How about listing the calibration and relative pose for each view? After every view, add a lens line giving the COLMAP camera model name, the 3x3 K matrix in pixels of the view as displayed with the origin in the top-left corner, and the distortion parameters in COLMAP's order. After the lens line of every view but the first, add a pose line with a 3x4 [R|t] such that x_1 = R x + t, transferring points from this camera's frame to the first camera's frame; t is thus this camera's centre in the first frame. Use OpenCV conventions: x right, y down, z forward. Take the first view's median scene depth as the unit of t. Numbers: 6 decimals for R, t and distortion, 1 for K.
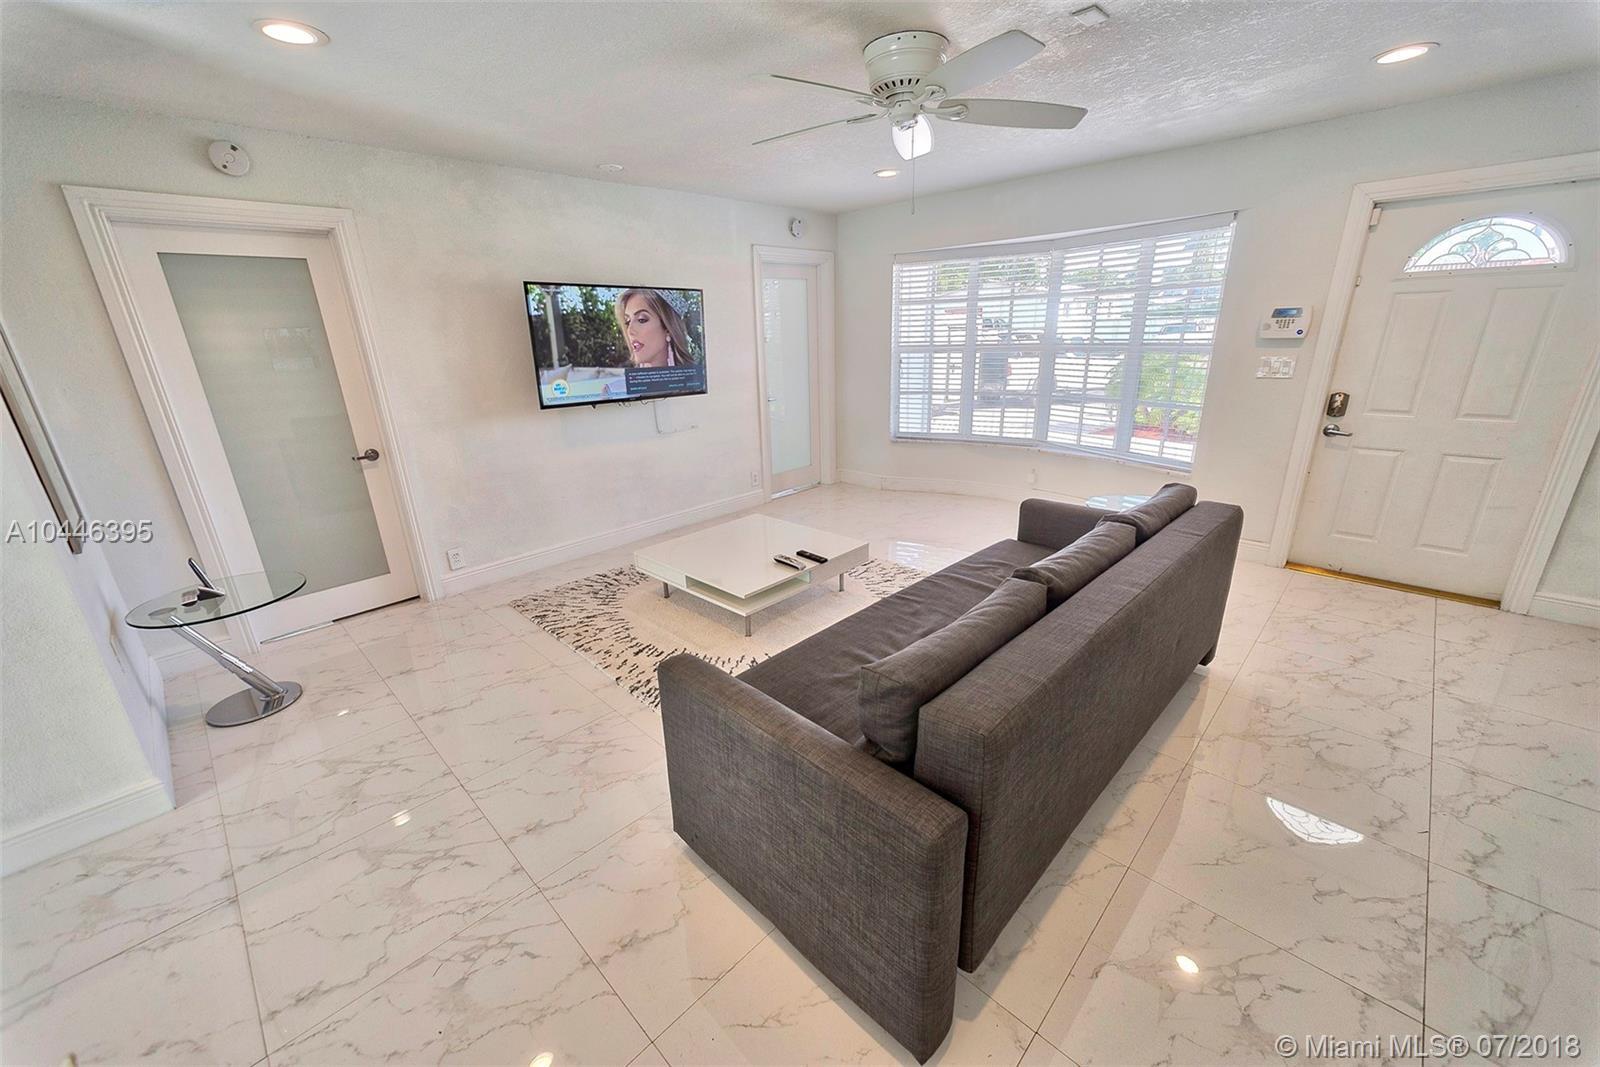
lens RADIAL K [[617.4, 0, 797.7], [0, 617.4, 534.3], [0, 0, 1]] dist [0.008878, 0.000426]
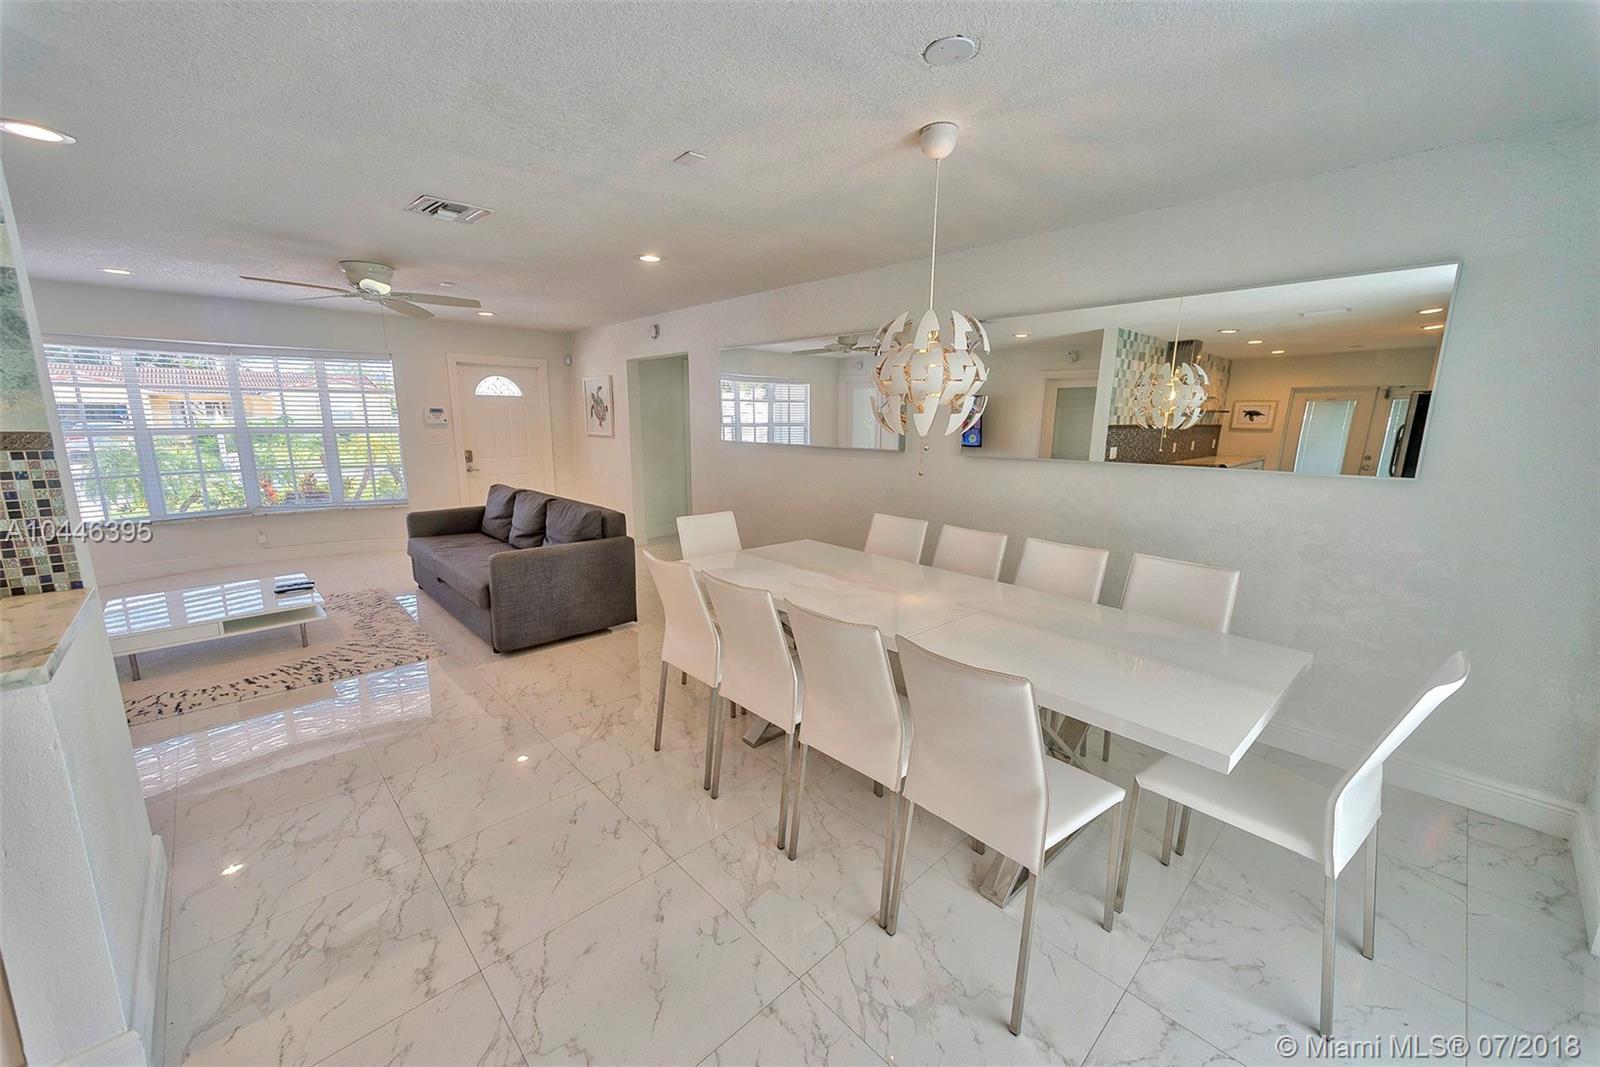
lens RADIAL K [[619.6, 0, 796.5], [0, 619.6, 531.5], [0, 0, 1]] dist [0.010638, -0.000916]
pose [[0.039939, -0.157418, 0.986724, -1.089734], [0.313773, 0.939535, 0.137189, 0.075025], [-0.948658, 0.304128, 0.086917, -0.095822]]
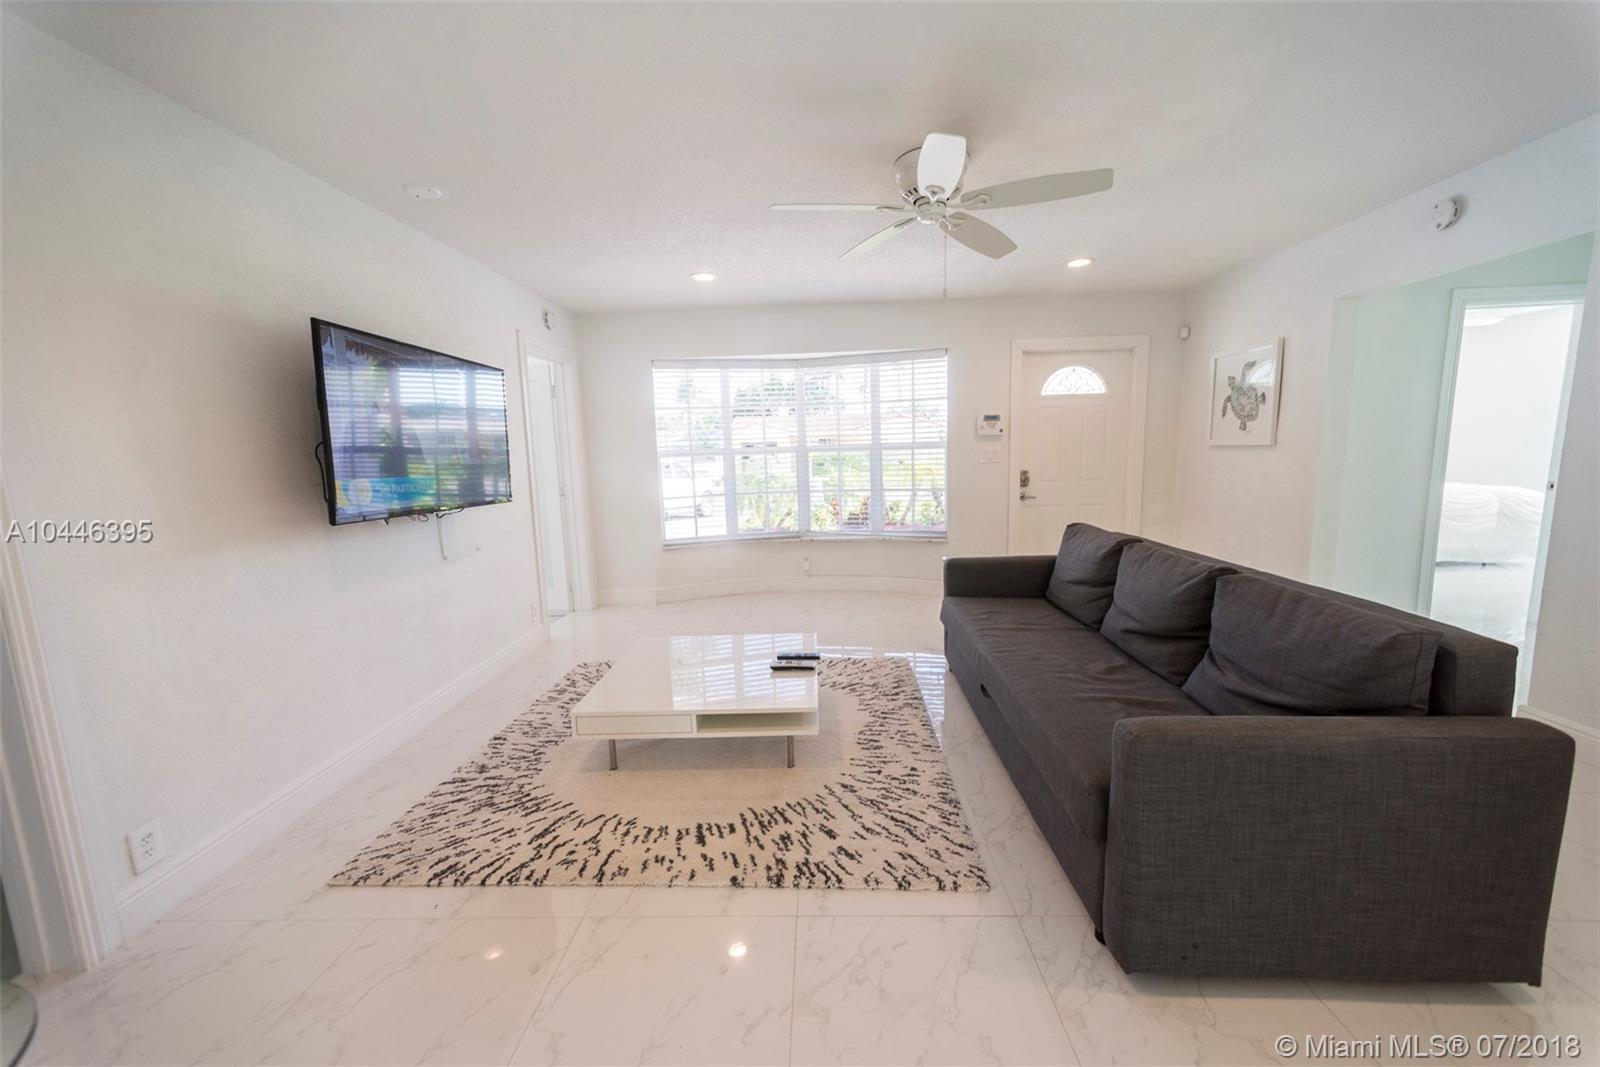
lens RADIAL K [[617.4, 0, 797.7], [0, 617.4, 534.3], [0, 0, 1]] dist [0.008878, 0.000426]
pose [[0.739427, -0.086273, 0.667686, -0.510933], [0.224179, 0.966709, -0.123357, -0.021380], [-0.634816, 0.240895, 0.734151, 0.299272]]
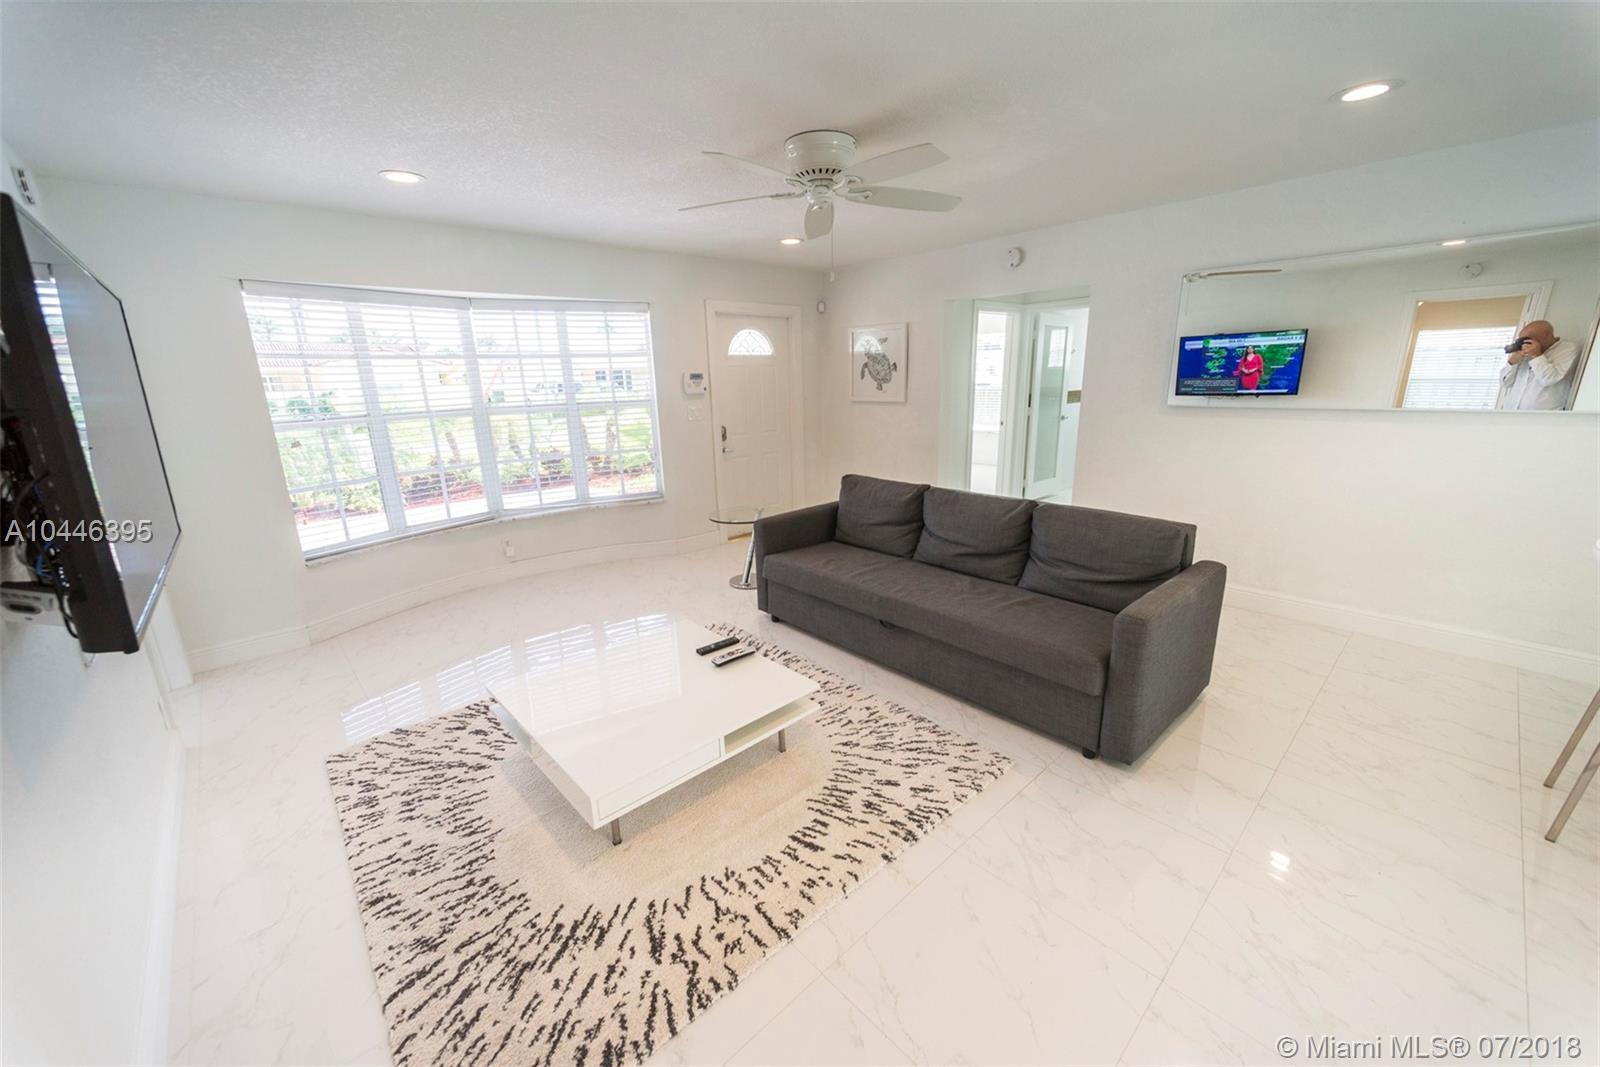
lens RADIAL K [[619.6, 0, 796.5], [0, 619.6, 531.5], [0, 0, 1]] dist [0.010638, -0.000916]
pose [[0.058963, -0.223619, 0.972892, -0.703692], [0.343243, 0.919706, 0.190592, -0.214288], [-0.937394, 0.322700, 0.130984, 0.694497]]
